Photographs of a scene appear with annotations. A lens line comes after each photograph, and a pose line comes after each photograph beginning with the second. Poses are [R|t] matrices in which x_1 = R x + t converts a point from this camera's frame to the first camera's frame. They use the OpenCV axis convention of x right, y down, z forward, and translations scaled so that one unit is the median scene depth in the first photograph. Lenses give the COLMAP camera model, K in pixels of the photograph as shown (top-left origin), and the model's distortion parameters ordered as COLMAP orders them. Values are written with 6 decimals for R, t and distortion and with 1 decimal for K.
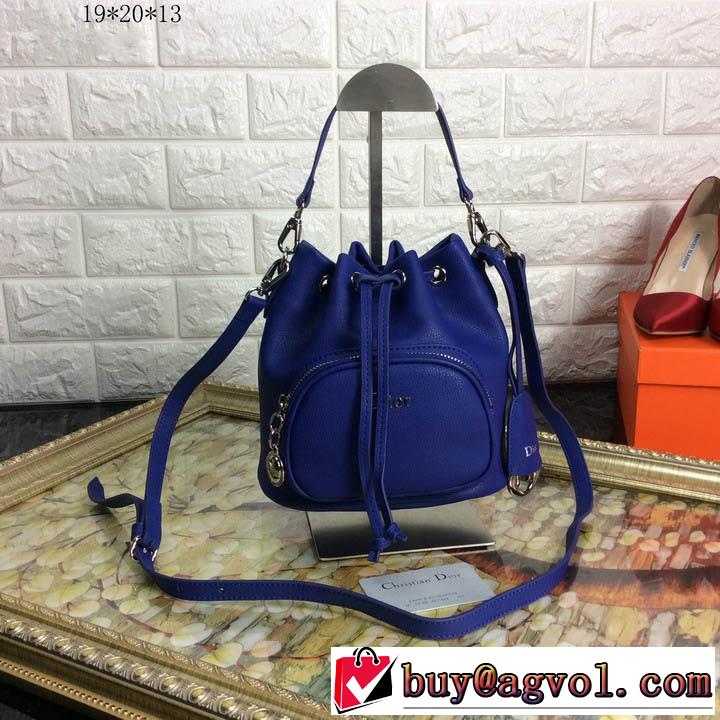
lens RADIAL K [[878.7, 0, 372.9], [0, 878.7, 378.2], [0, 0, 1]] dist [0.141628, -0.343728]
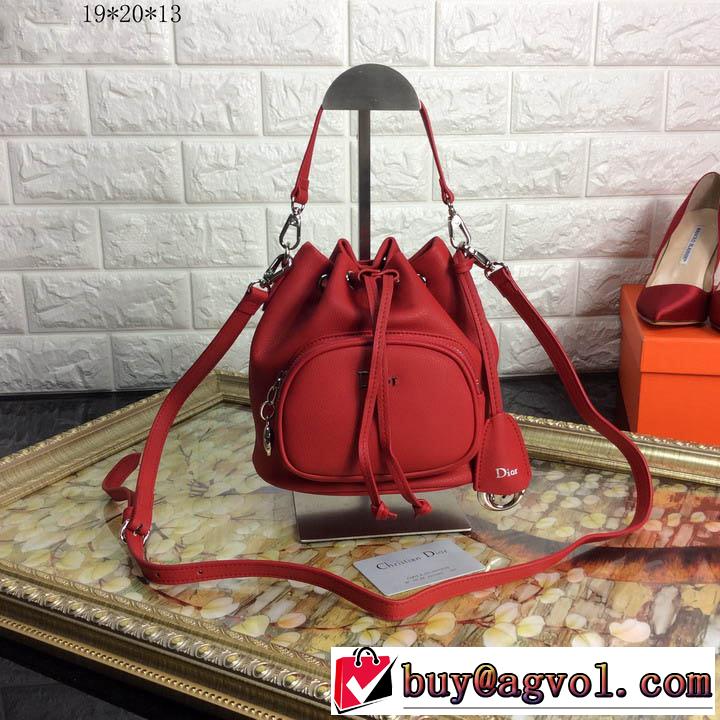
lens RADIAL K [[881.9, 0, 374.9], [0, 881.9, 378.0], [0, 0, 1]] dist [0.143749, -0.355154]
pose [[0.999977, 0.000162, 0.006733, -0.016538], [-0.000199, 0.999985, 0.005541, 0.006030], [-0.006732, -0.005543, 0.999962, -0.033713]]
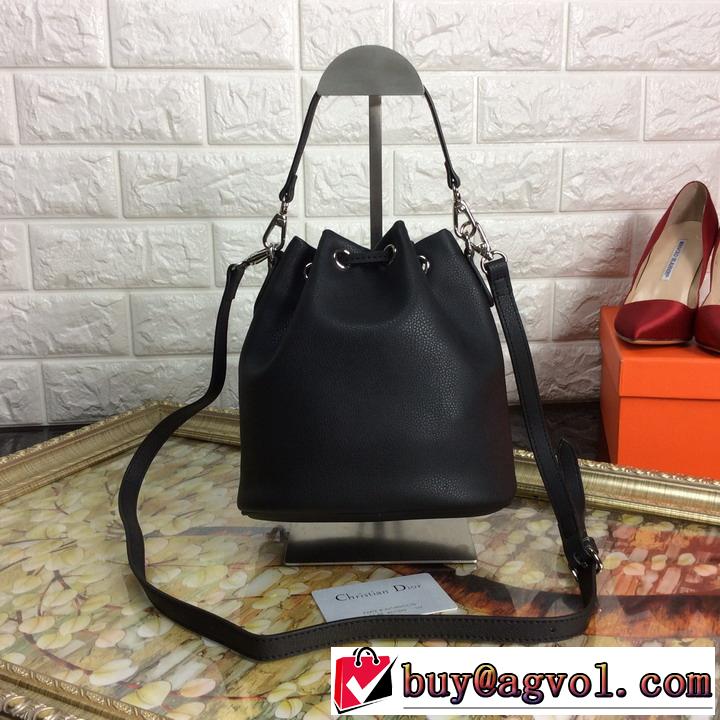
lens RADIAL K [[881.9, 0, 374.9], [0, 881.9, 378.0], [0, 0, 1]] dist [0.143749, -0.355154]
pose [[0.999912, -0.004875, 0.012354, 0.026066], [0.005439, 0.998925, -0.046025, 0.024223], [-0.012117, 0.046088, 0.998864, 0.060939]]
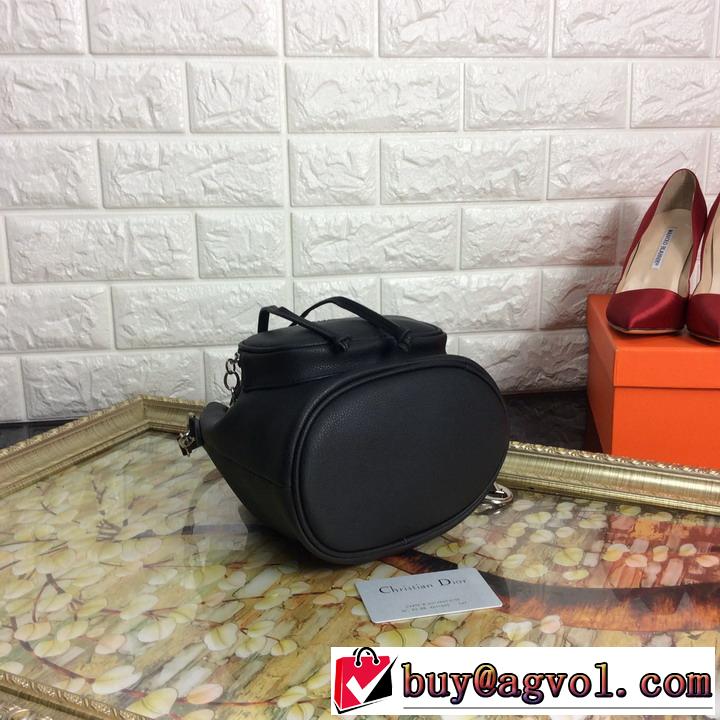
lens RADIAL K [[881.9, 0, 374.9], [0, 881.9, 378.0], [0, 0, 1]] dist [0.143749, -0.355154]
pose [[0.998693, -0.017098, 0.048174, 0.003892], [0.018601, 0.999349, -0.030927, 0.018184], [-0.047614, 0.031783, 0.998360, 0.073002]]
